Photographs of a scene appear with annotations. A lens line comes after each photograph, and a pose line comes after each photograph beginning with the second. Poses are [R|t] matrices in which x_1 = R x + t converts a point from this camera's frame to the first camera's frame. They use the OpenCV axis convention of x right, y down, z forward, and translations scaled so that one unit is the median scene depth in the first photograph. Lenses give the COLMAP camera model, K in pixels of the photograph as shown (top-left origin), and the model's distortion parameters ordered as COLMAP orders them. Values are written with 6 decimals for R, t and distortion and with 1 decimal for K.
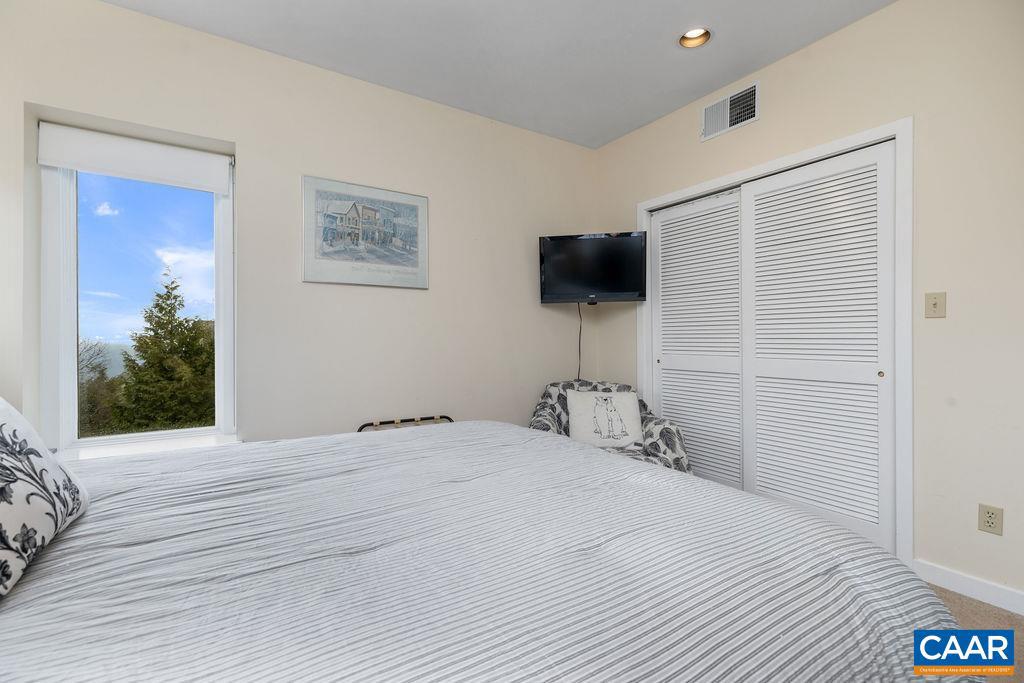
lens RADIAL K [[466.0, 0, 515.3], [0, 466.0, 336.0], [0, 0, 1]] dist [0.002727, 0.000013]
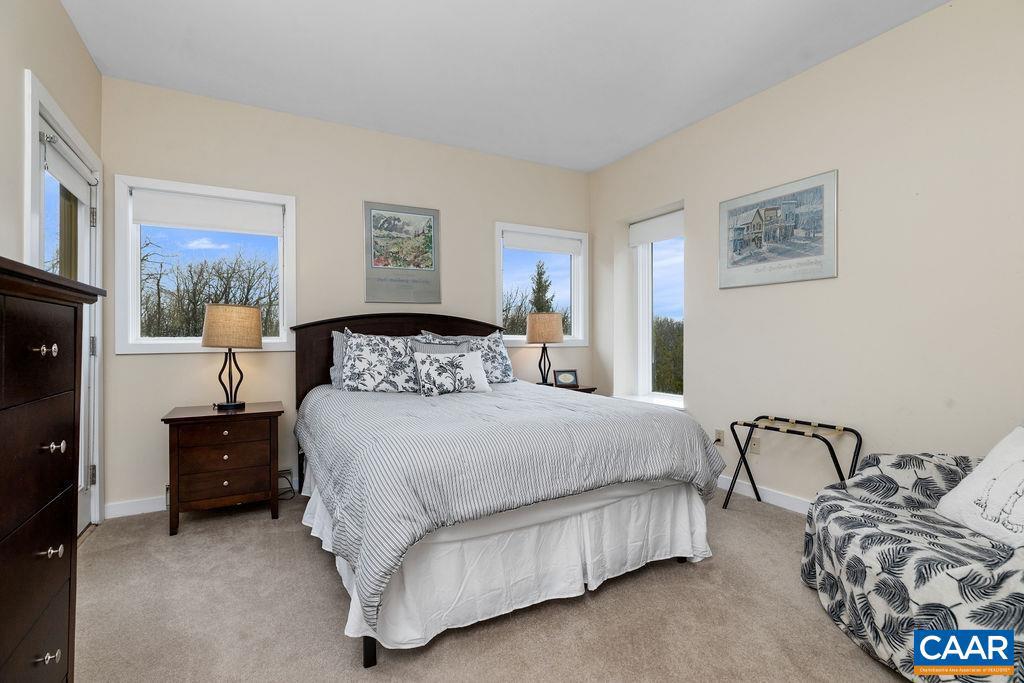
lens RADIAL K [[481.6, 0, 513.9], [0, 481.6, 340.0], [0, 0, 1]] dist [0.001064, 0.000034]
pose [[-0.075597, 0.002274, -0.997136, 0.799627], [0.000578, 0.999997, 0.002236, 0.014636], [0.997138, -0.000408, -0.075598, 0.511713]]
